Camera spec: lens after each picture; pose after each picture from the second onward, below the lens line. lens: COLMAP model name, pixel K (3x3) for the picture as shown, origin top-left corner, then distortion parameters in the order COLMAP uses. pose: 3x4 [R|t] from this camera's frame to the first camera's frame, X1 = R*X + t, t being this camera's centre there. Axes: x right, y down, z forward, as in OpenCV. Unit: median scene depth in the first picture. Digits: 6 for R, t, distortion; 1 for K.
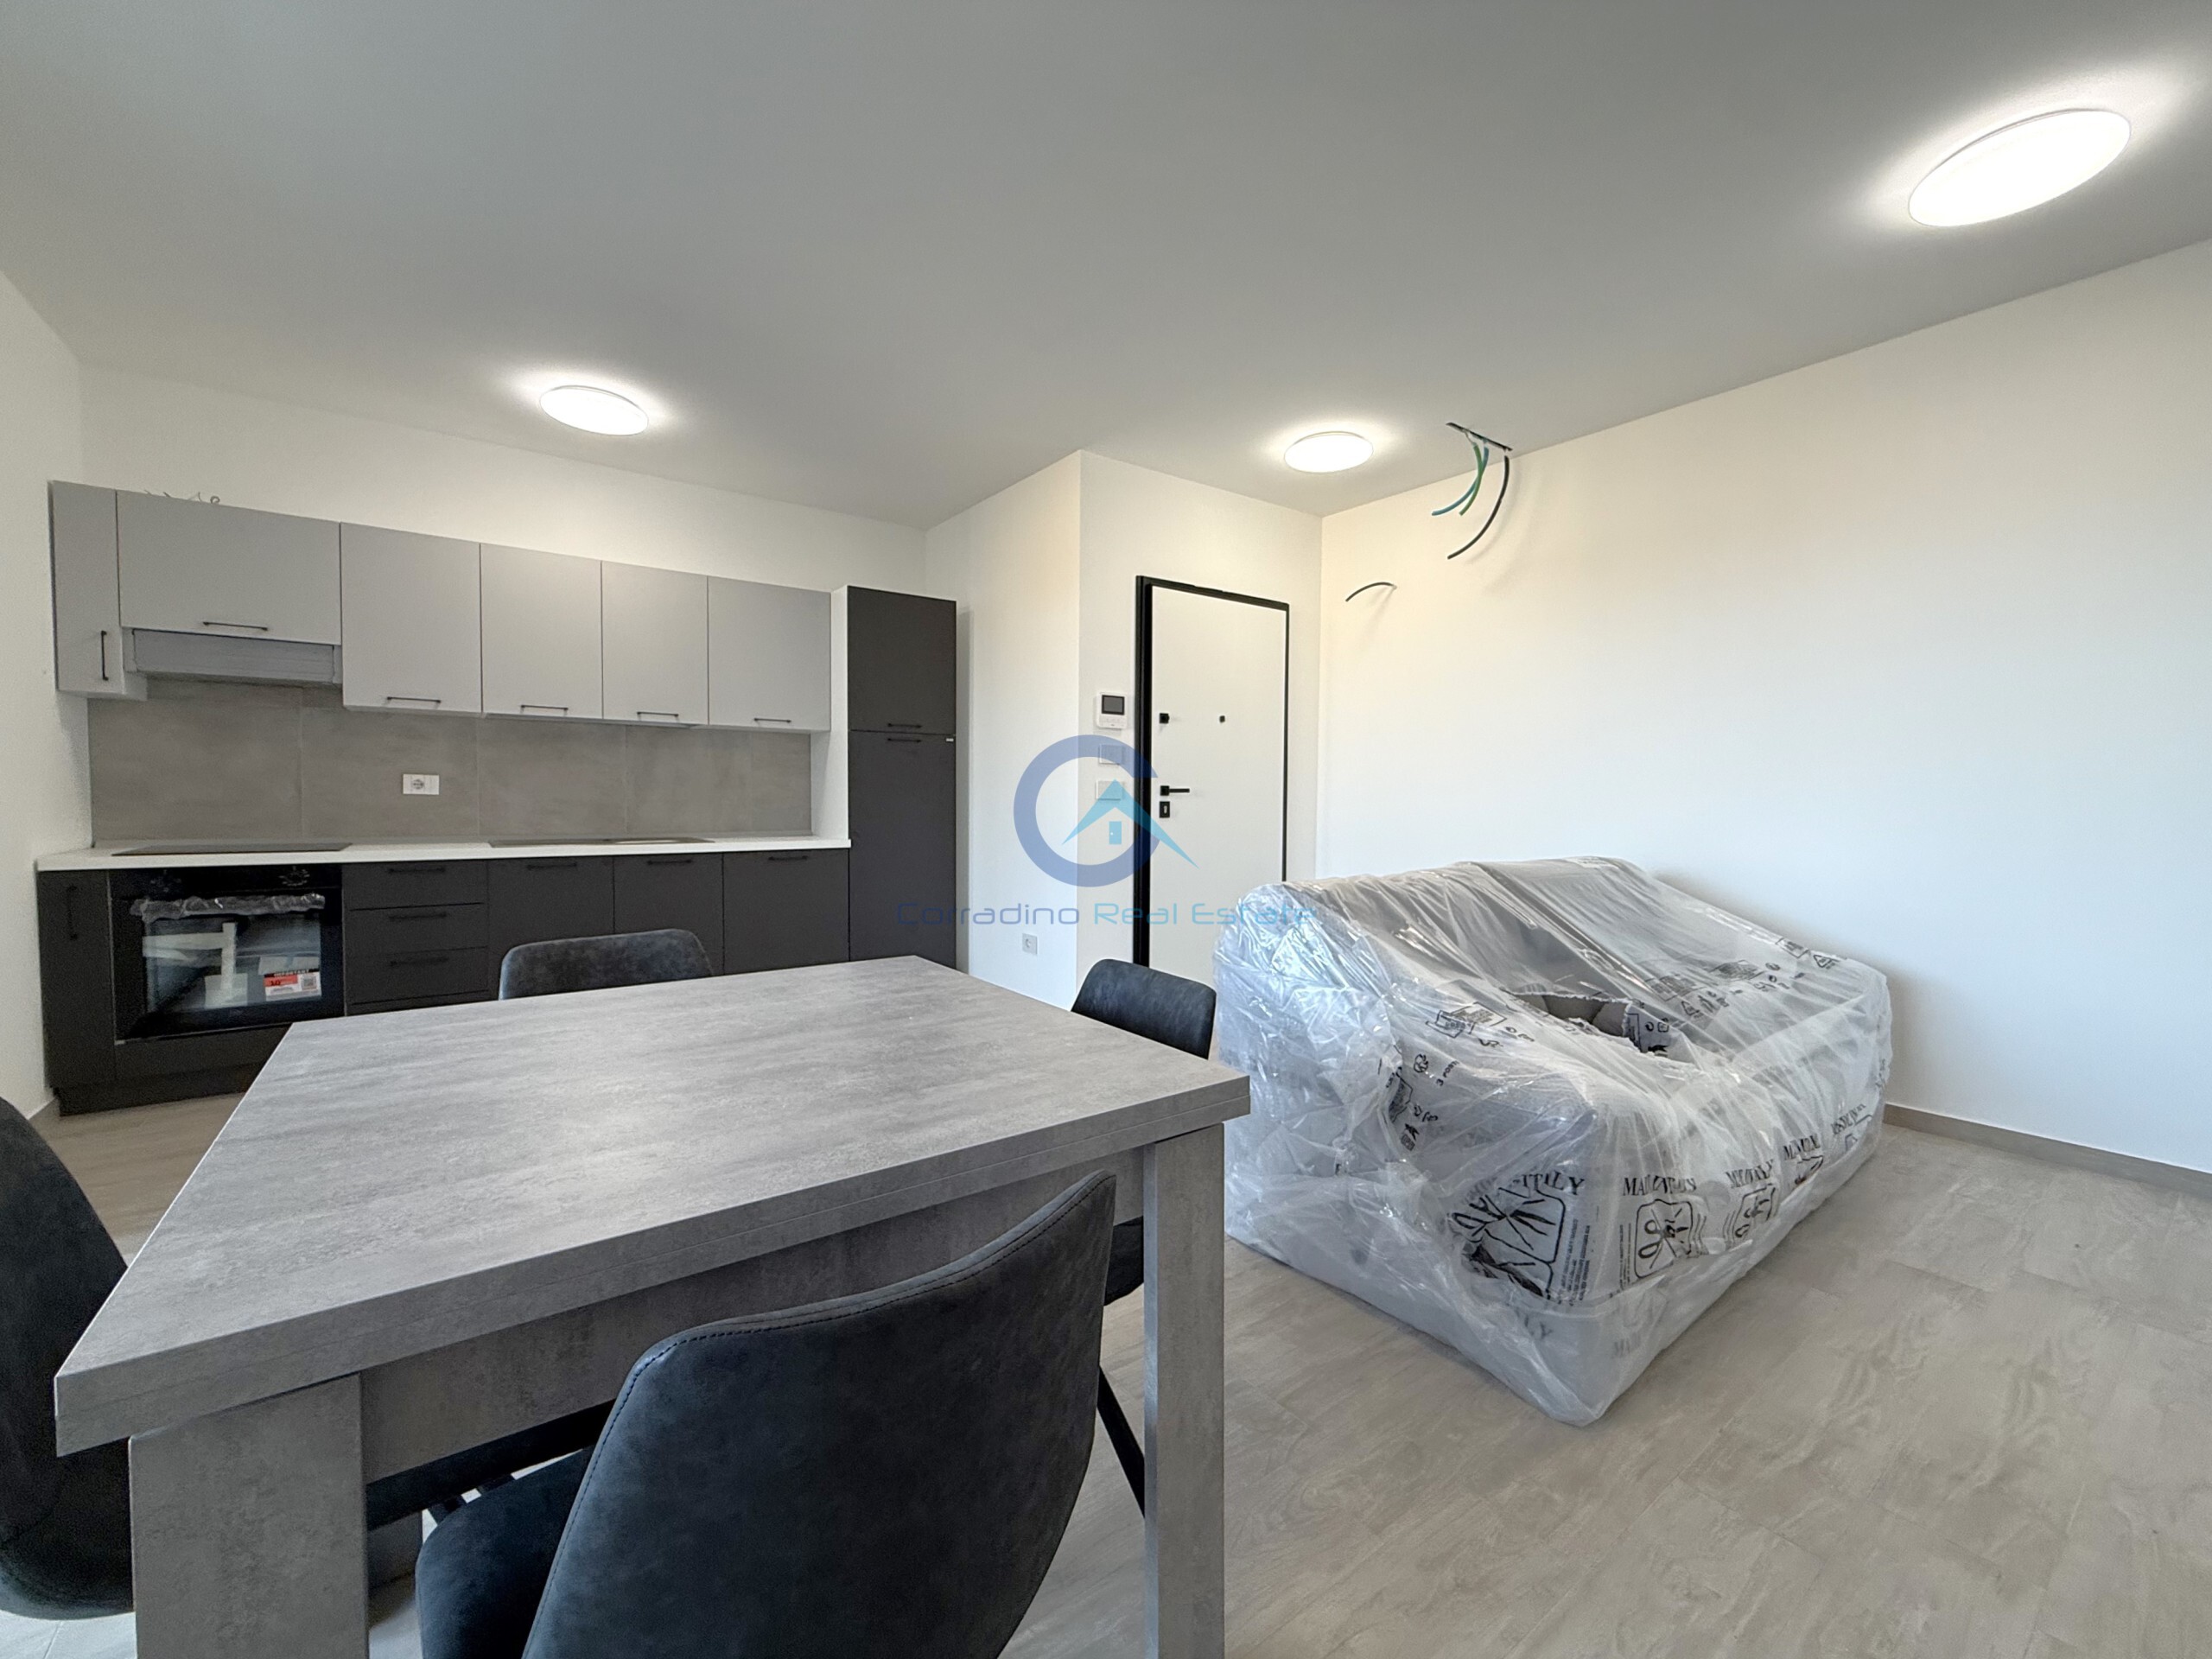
lens RADIAL K [[888.5, 0, 1100.6], [0, 888.5, 829.7], [0, 0, 1]] dist [-0.001163, 0.000204]
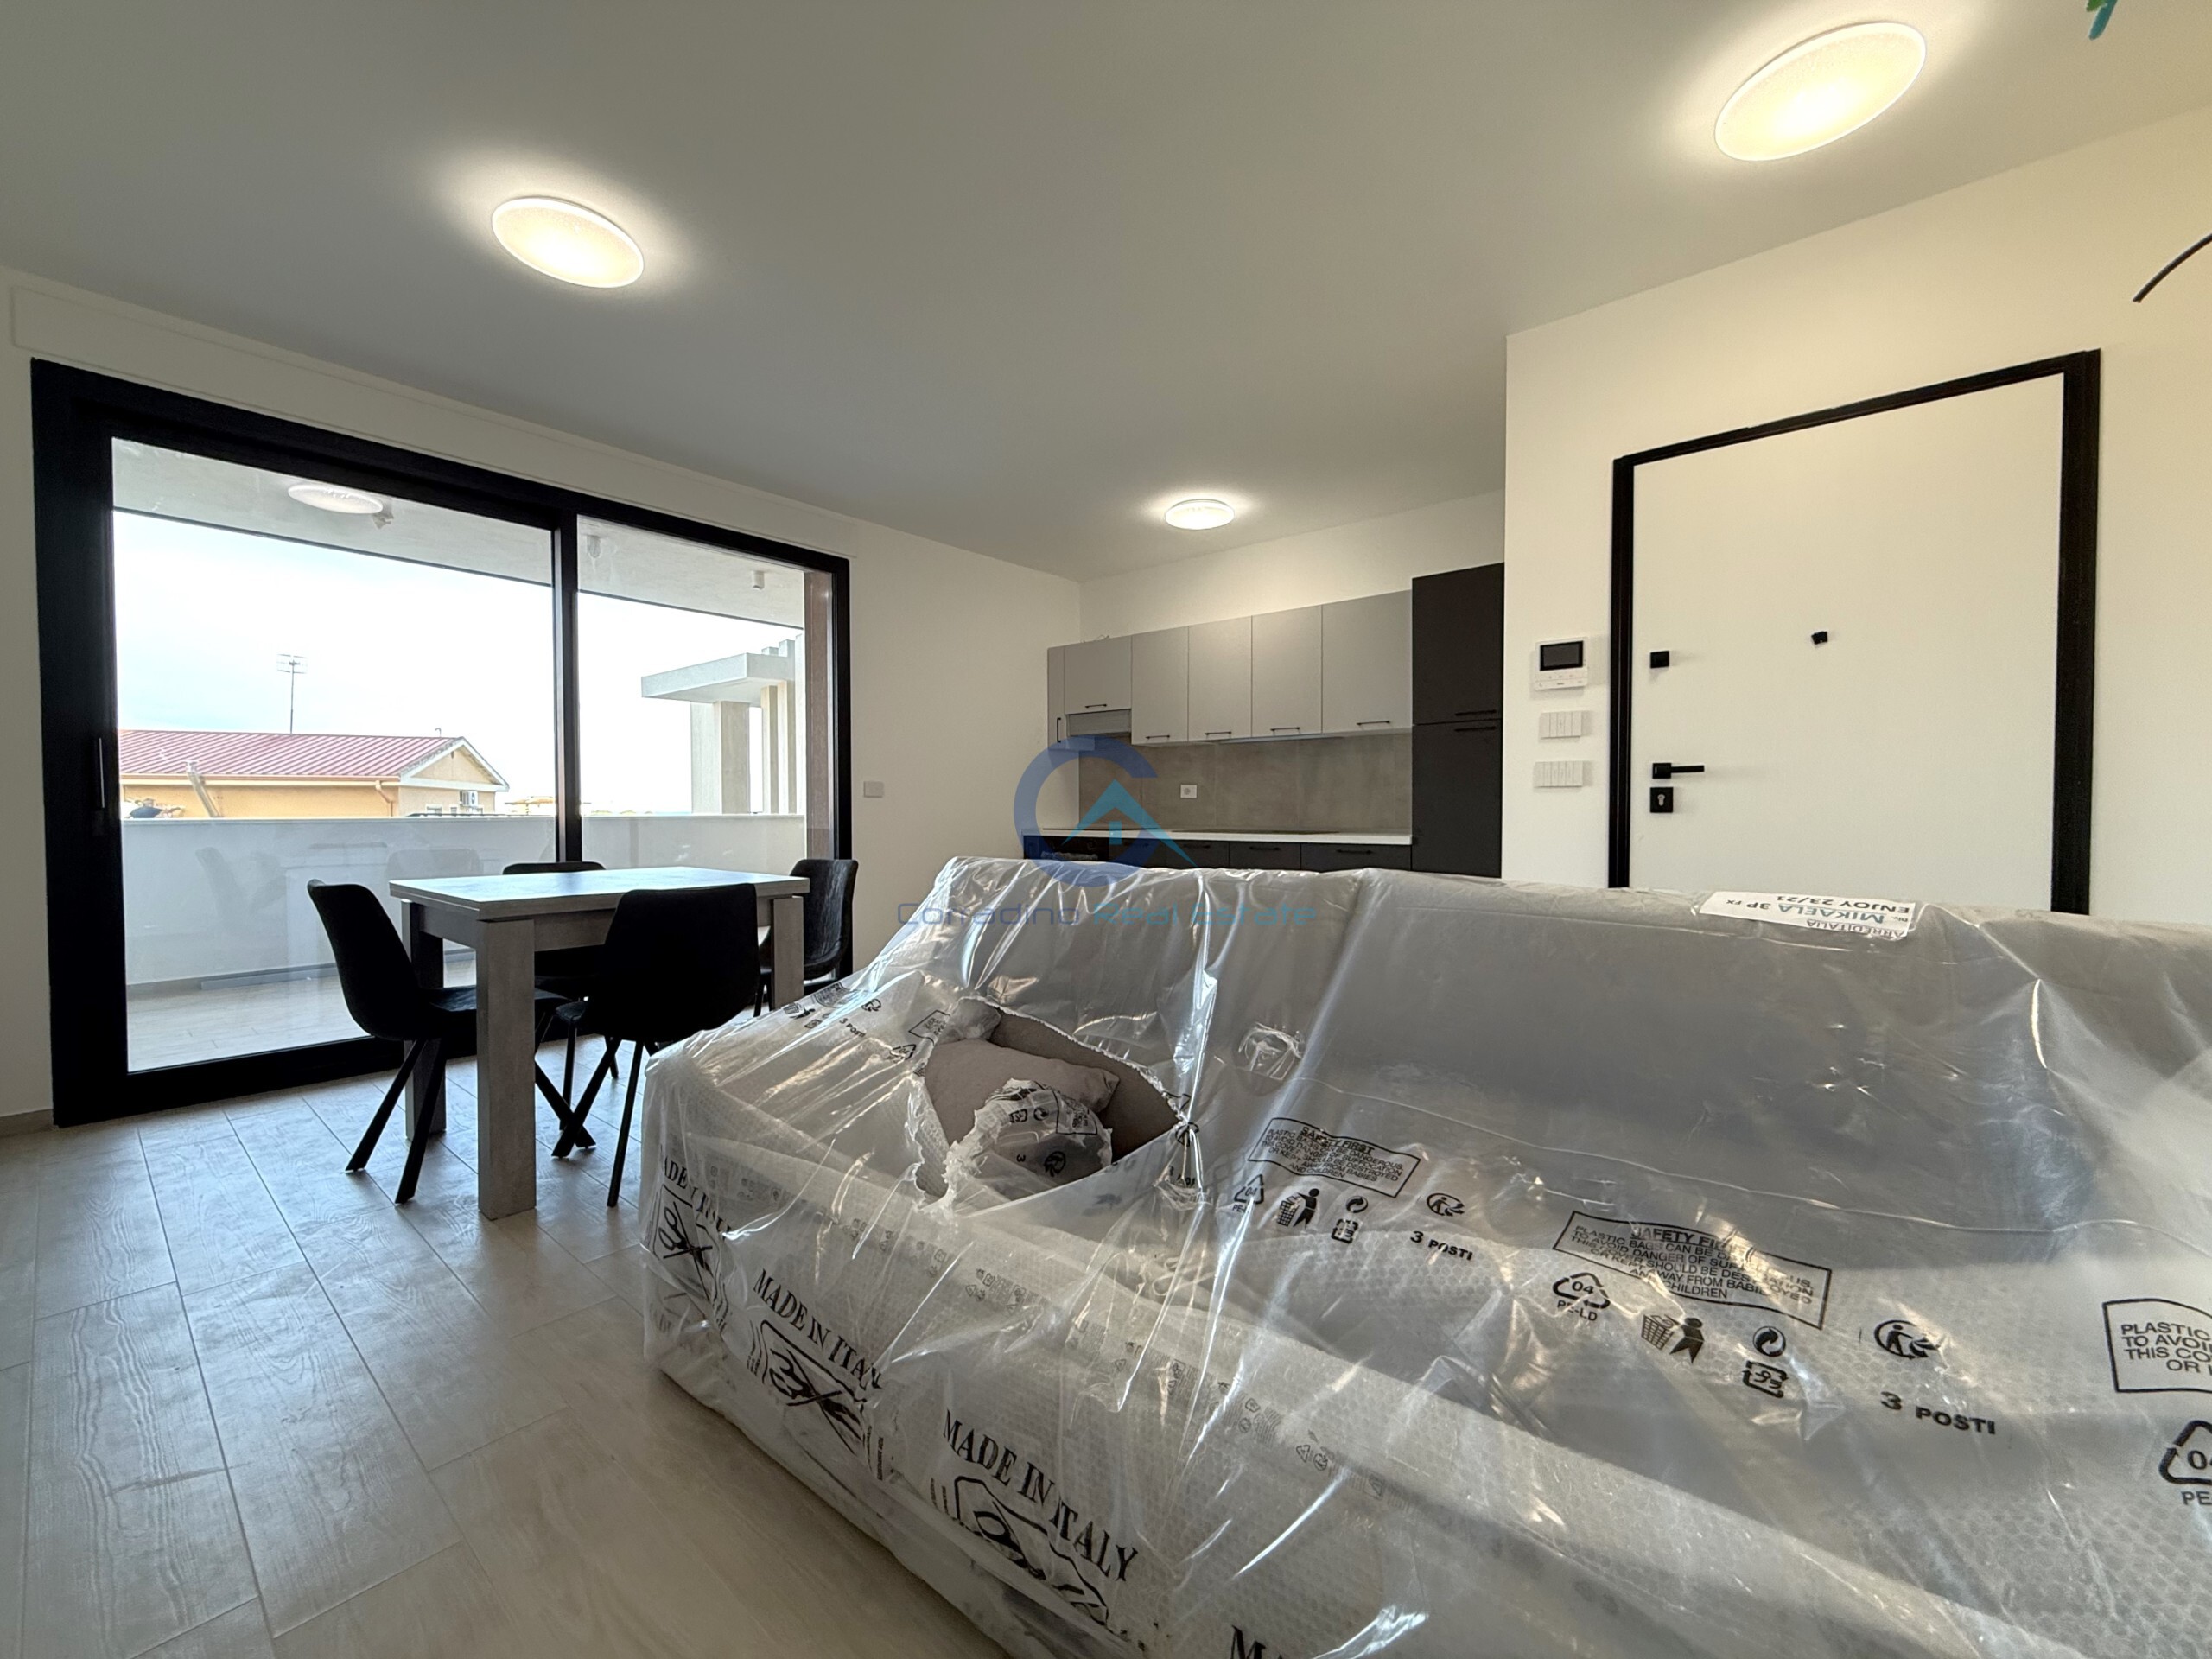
lens RADIAL K [[888.5, 0, 1107.8], [0, 888.5, 824.2], [0, 0, 1]] dist [-0.001163, 0.000204]
pose [[0.248289, 0.009173, -0.968643, 0.609371], [-0.027978, 0.999606, 0.002294, 0.004911], [0.968282, 0.026532, 0.248447, 0.455249]]
